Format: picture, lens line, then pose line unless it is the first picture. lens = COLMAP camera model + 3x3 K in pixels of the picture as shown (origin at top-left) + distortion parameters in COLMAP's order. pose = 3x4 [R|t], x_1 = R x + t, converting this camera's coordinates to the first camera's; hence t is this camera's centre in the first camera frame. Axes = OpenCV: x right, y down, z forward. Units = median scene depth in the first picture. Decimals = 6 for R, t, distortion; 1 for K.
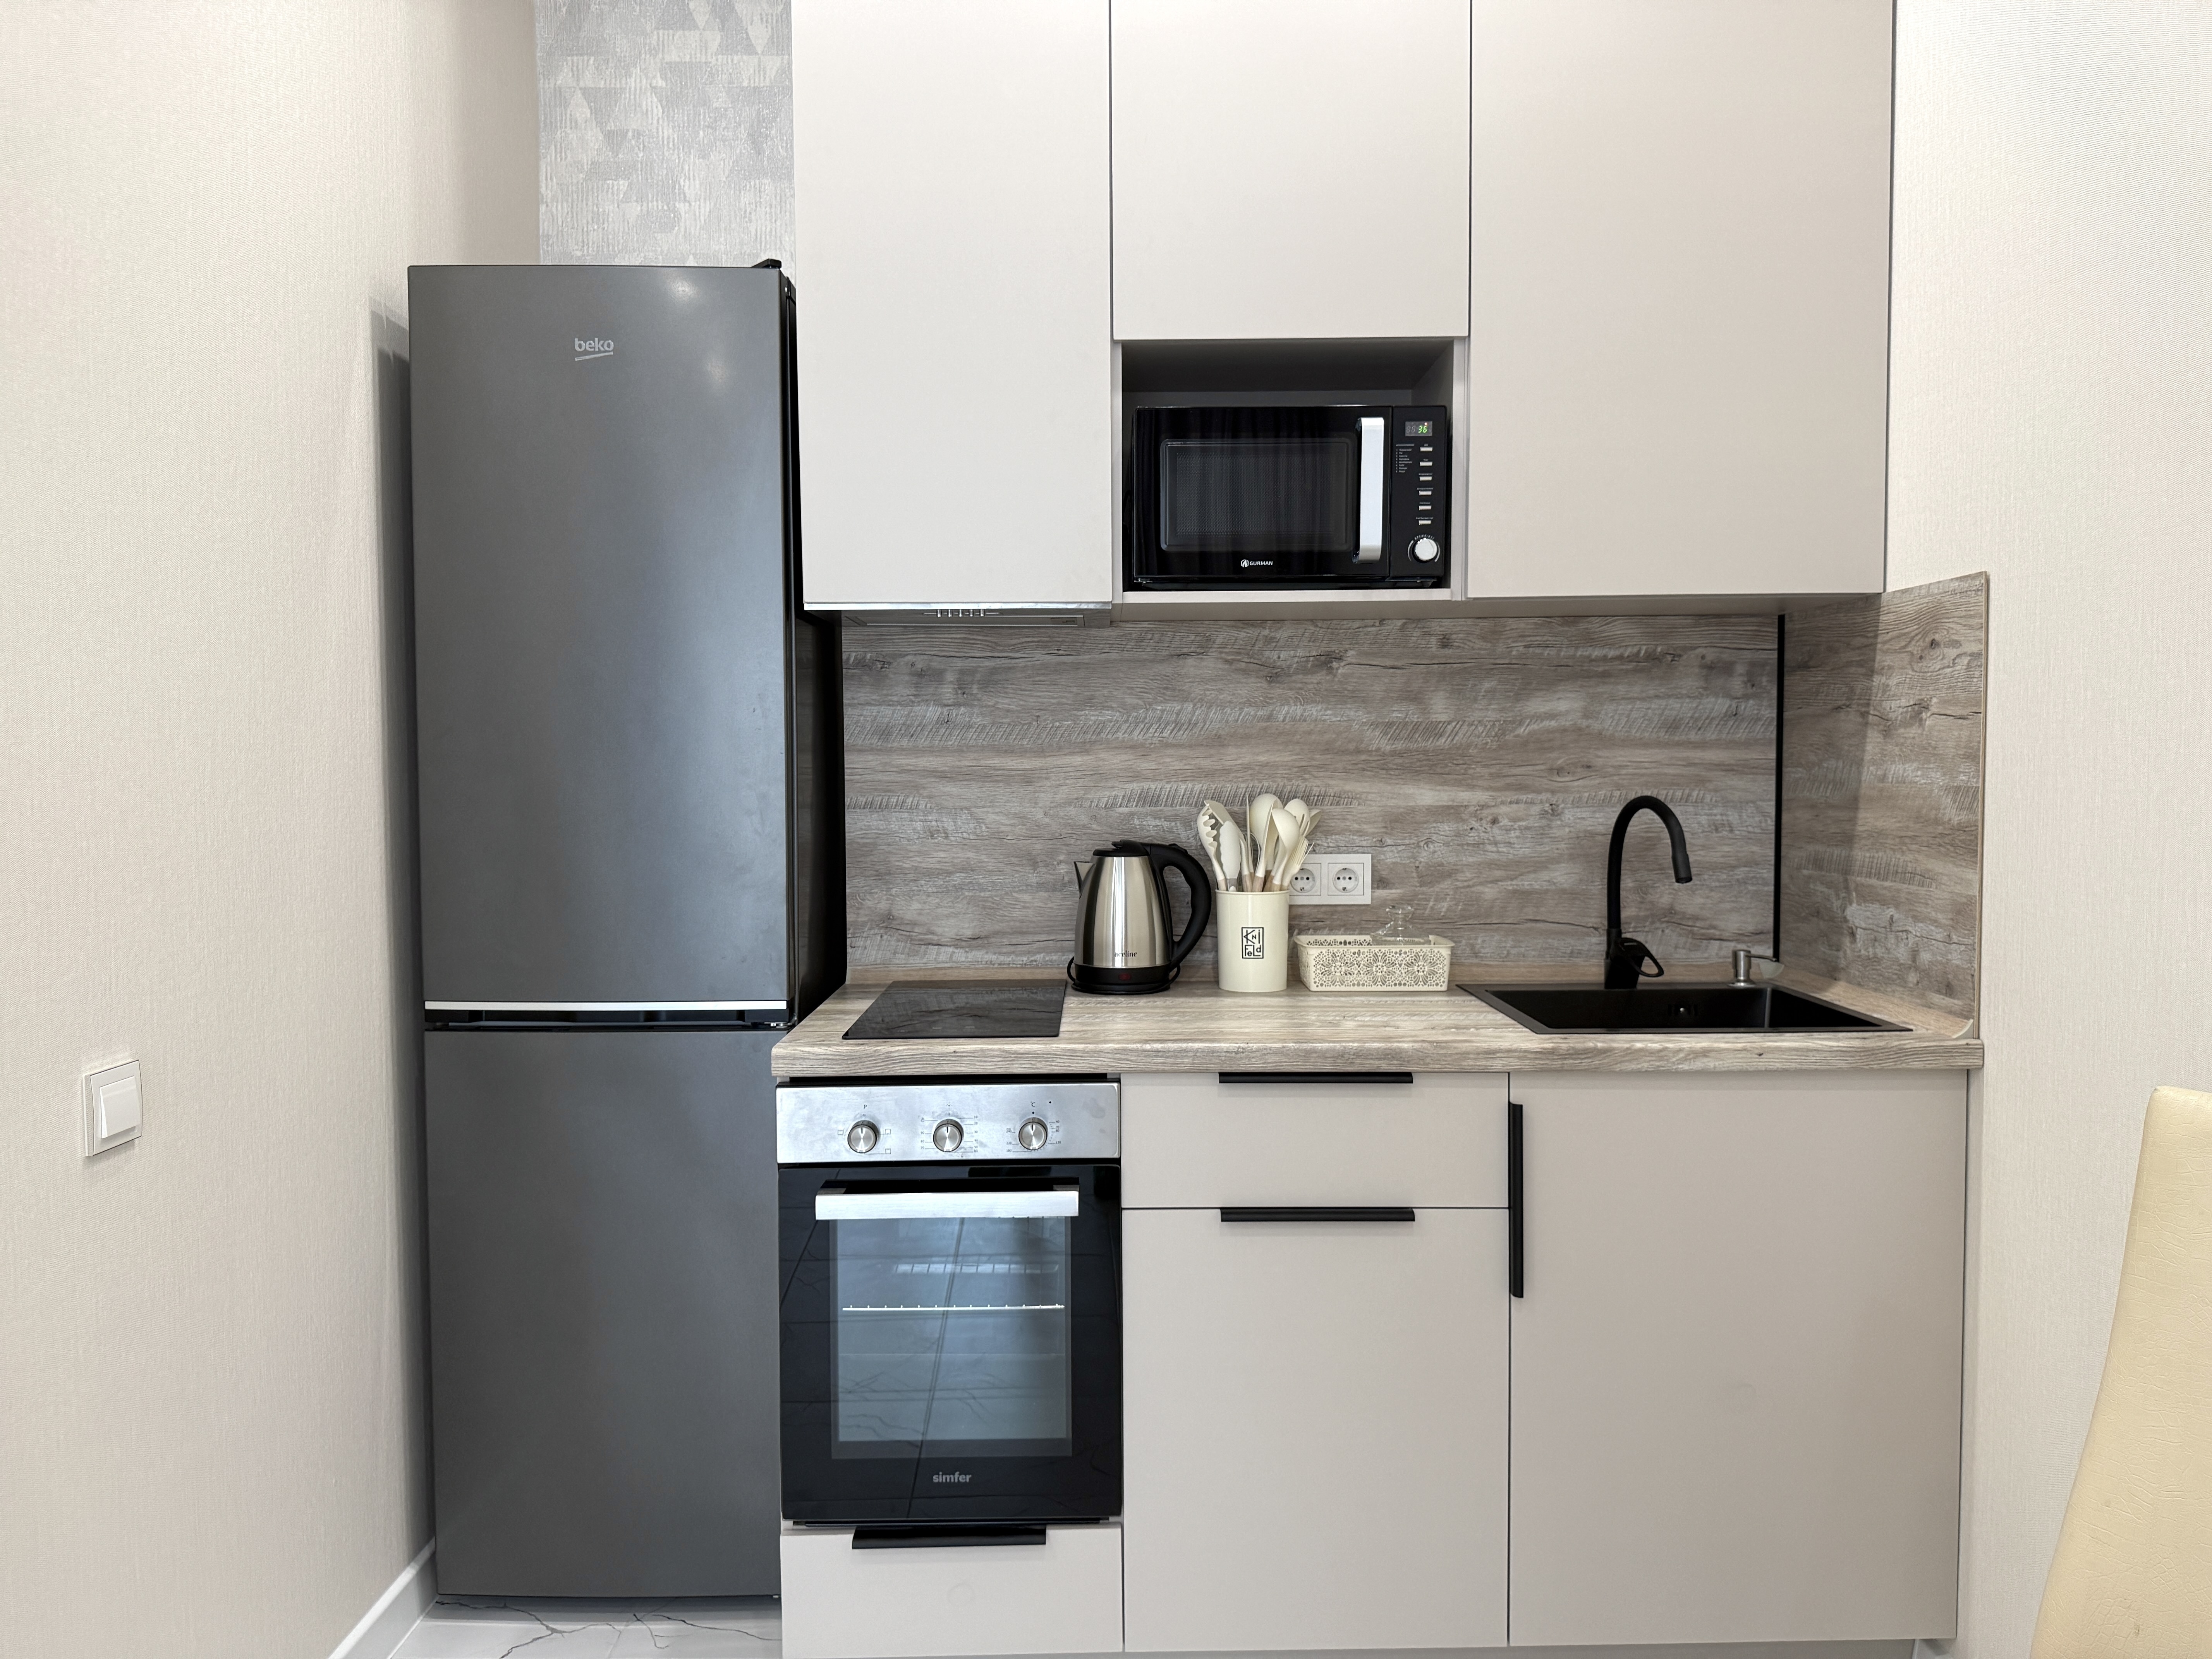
lens RADIAL K [[1558.7, 0, 1110.6], [0, 1558.7, 848.7], [0, 0, 1]] dist [0.050751, -0.037120]
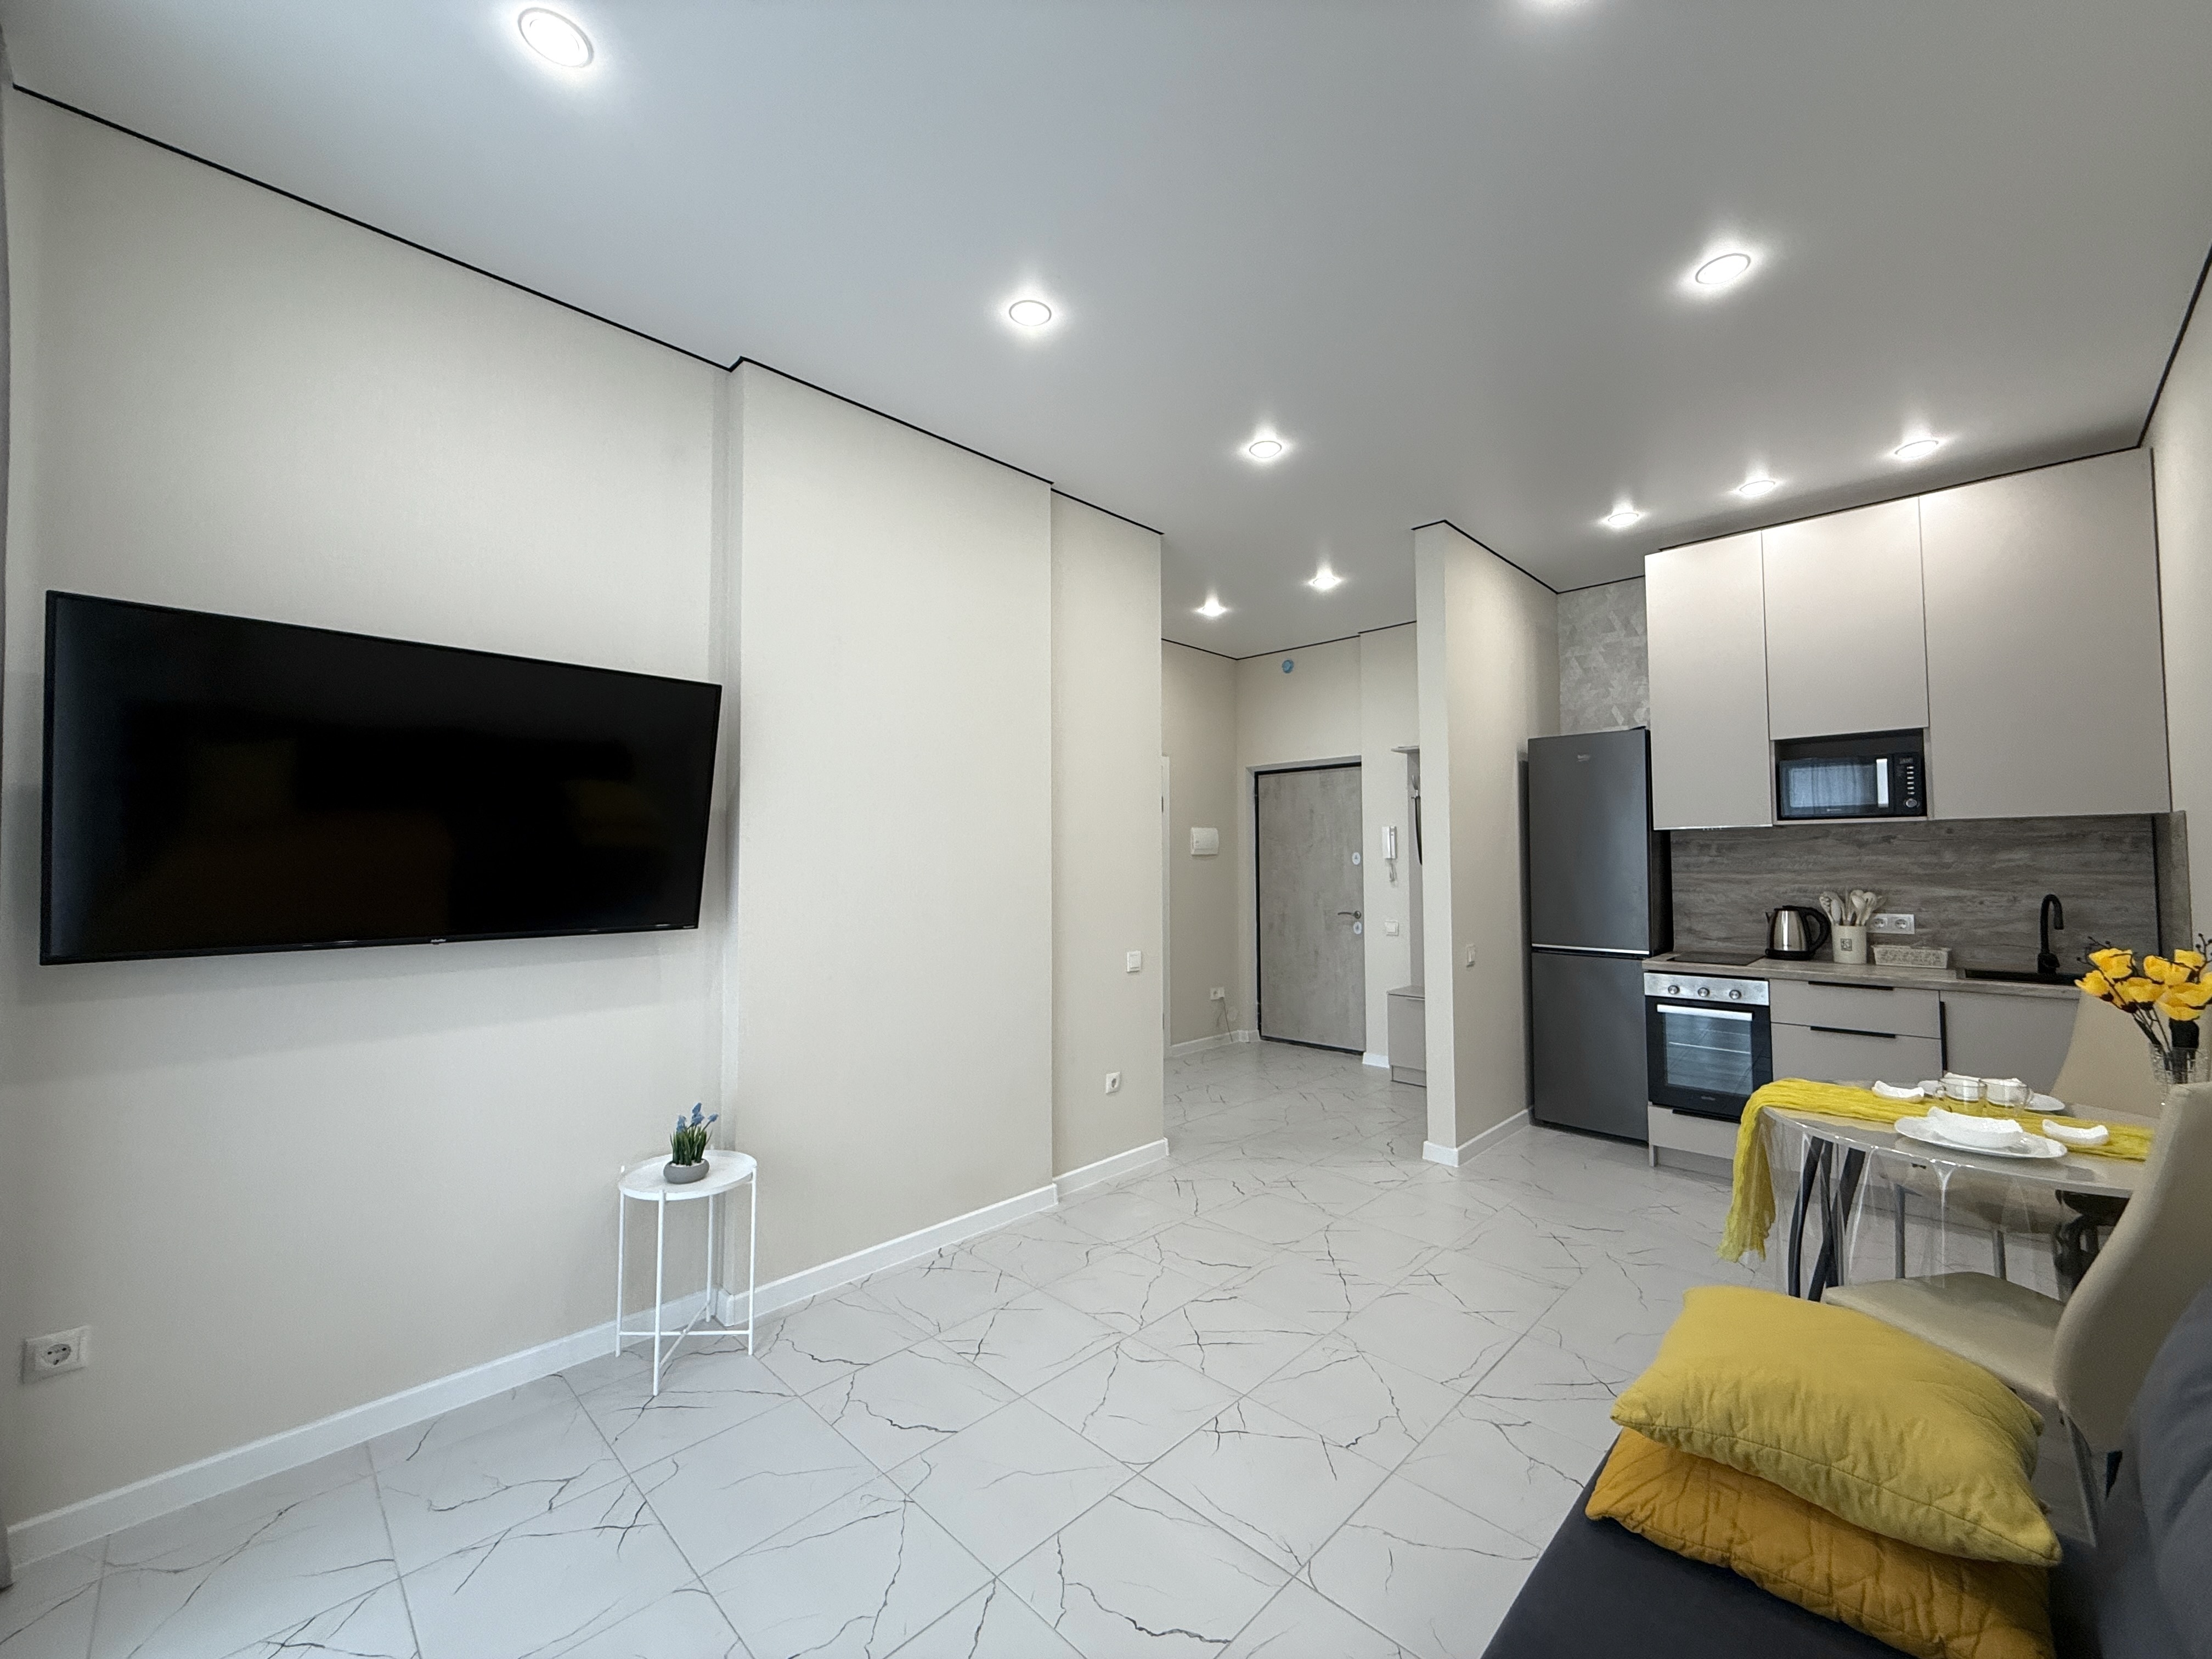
lens RADIAL K [[891.4, 0, 1098.6], [0, 891.4, 829.9], [0, 0, 1]] dist [0.002173, -0.000049]
pose [[0.713224, -0.023754, -0.700533, 0.251066], [-0.036403, 0.996822, -0.070863, 0.018456], [0.699990, 0.076043, 0.710093, -1.009984]]
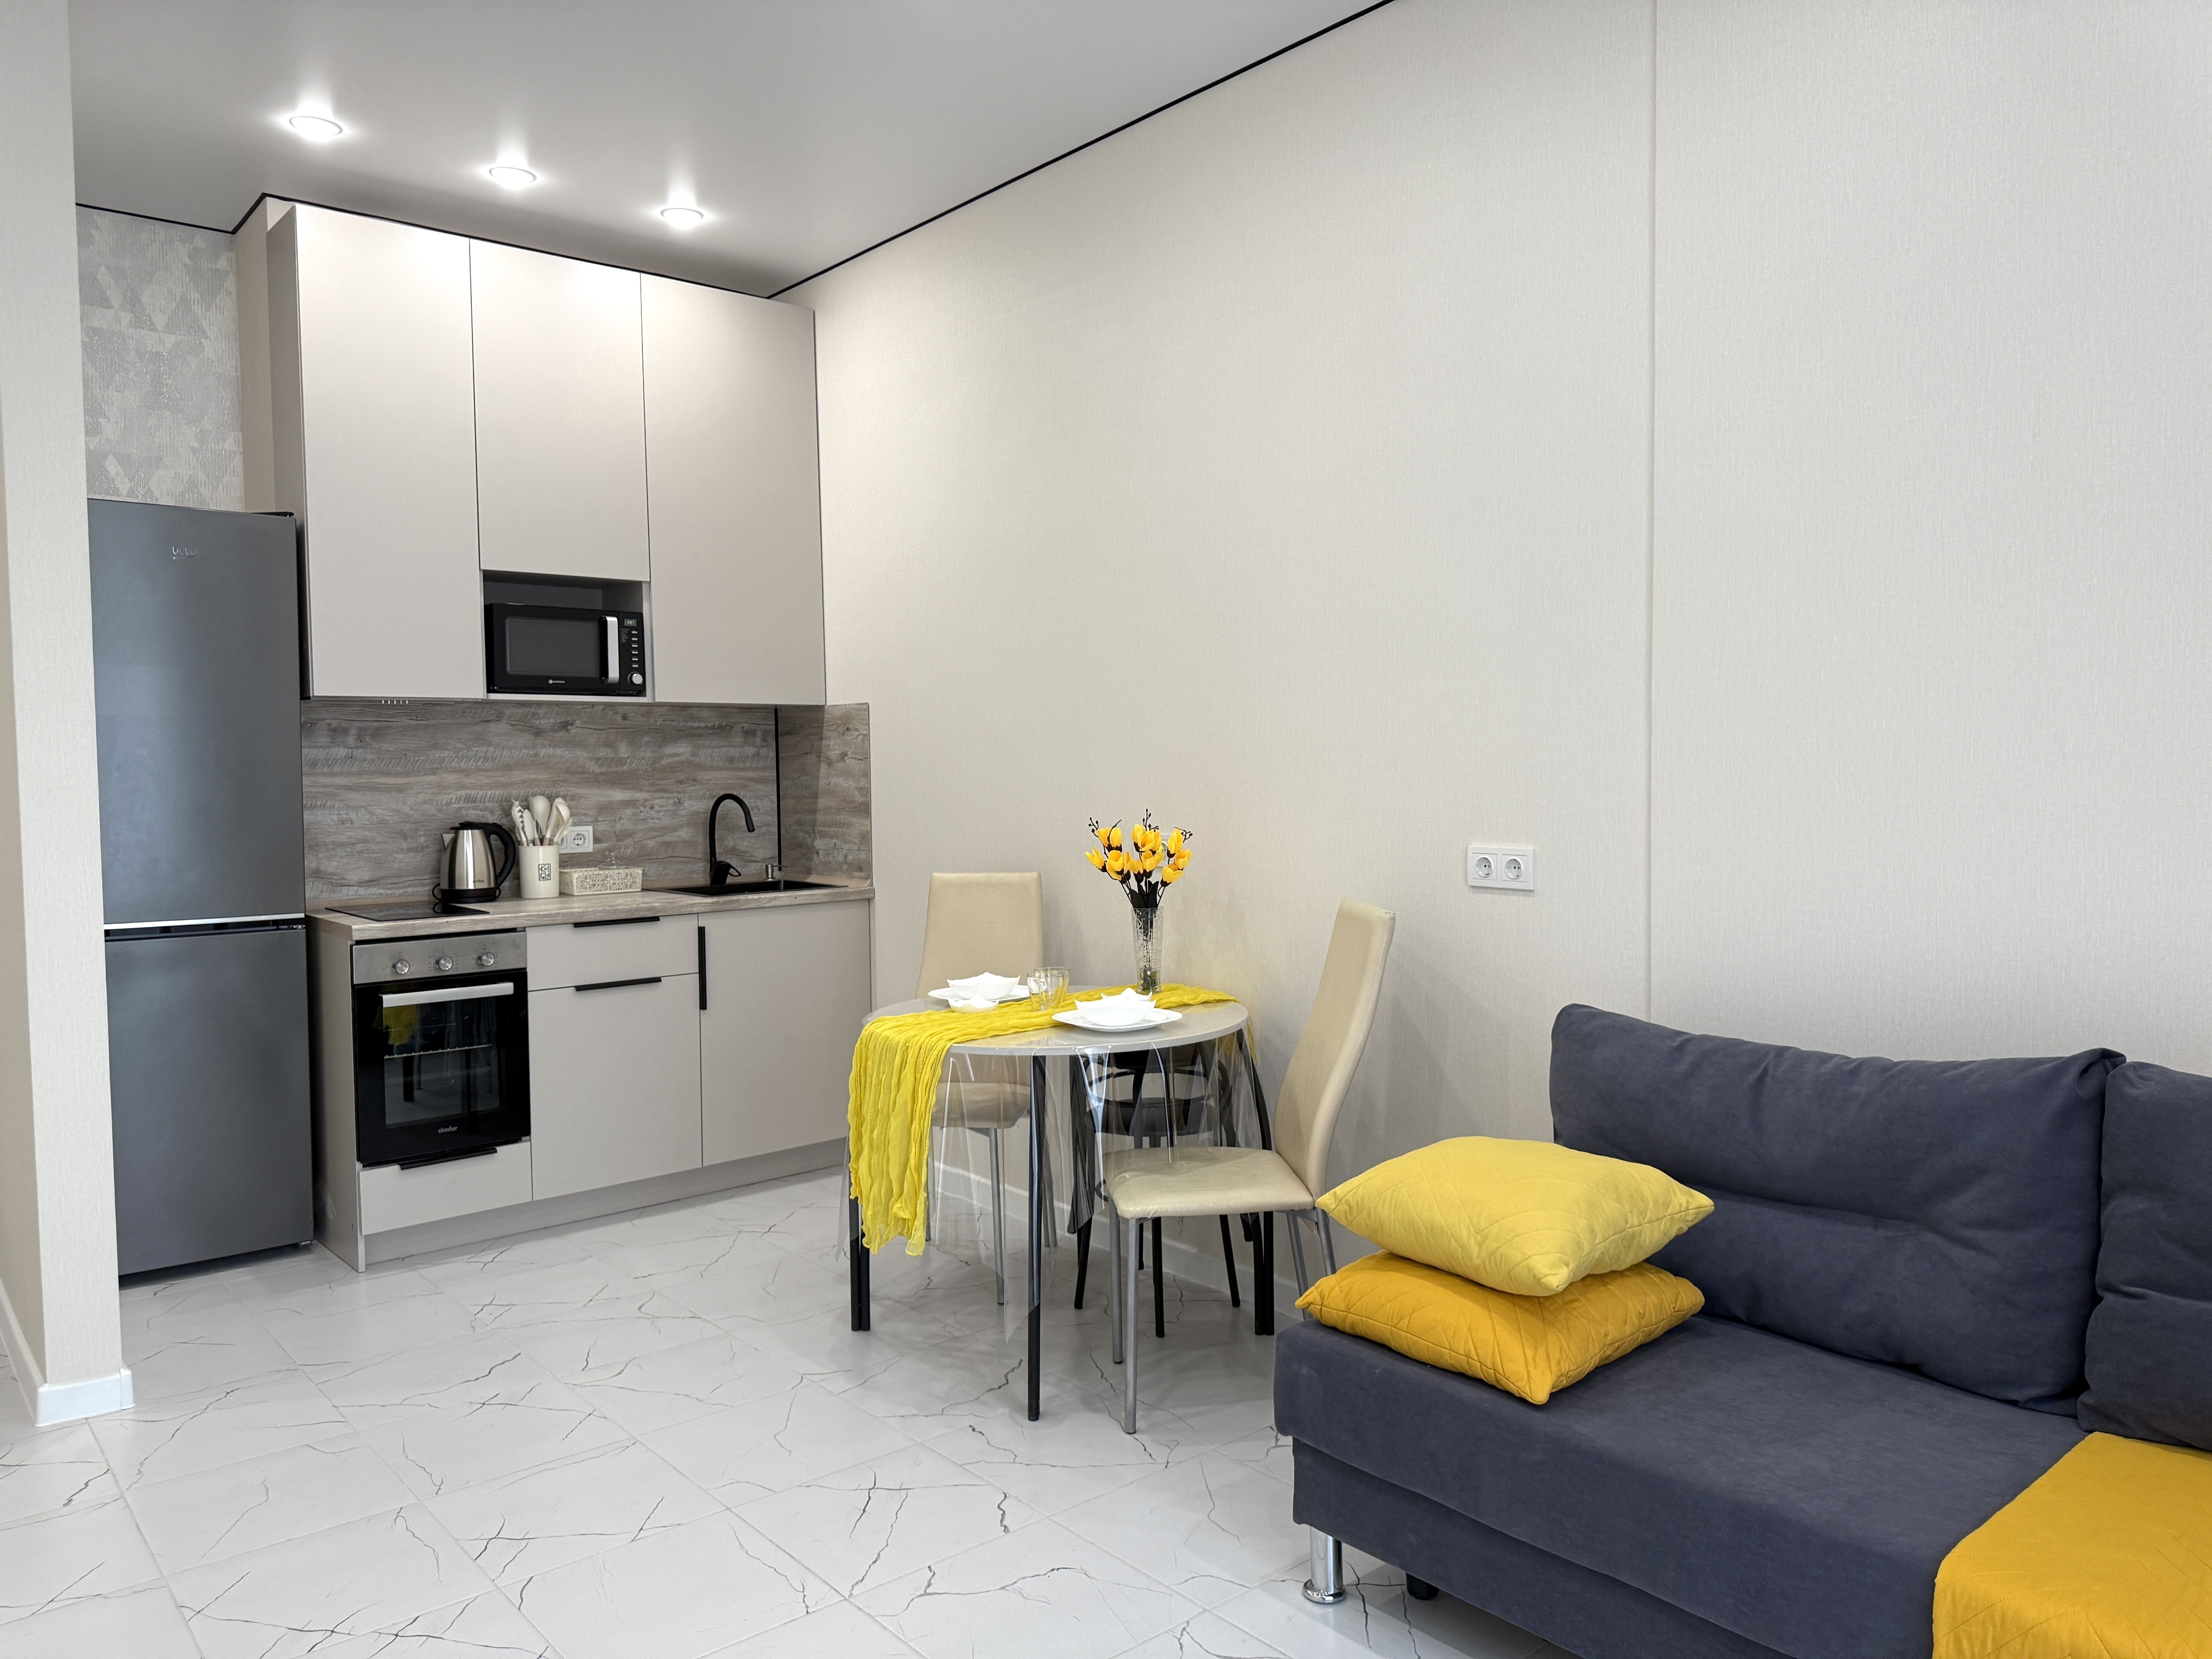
lens RADIAL K [[1558.7, 0, 1099.3], [0, 1558.7, 844.9], [0, 0, 1]] dist [0.050751, -0.037120]
pose [[0.765630, -0.036760, 0.642230, -0.620006], [0.042636, 0.999070, 0.006356, 0.042775], [-0.641867, 0.022516, 0.766485, -0.922346]]
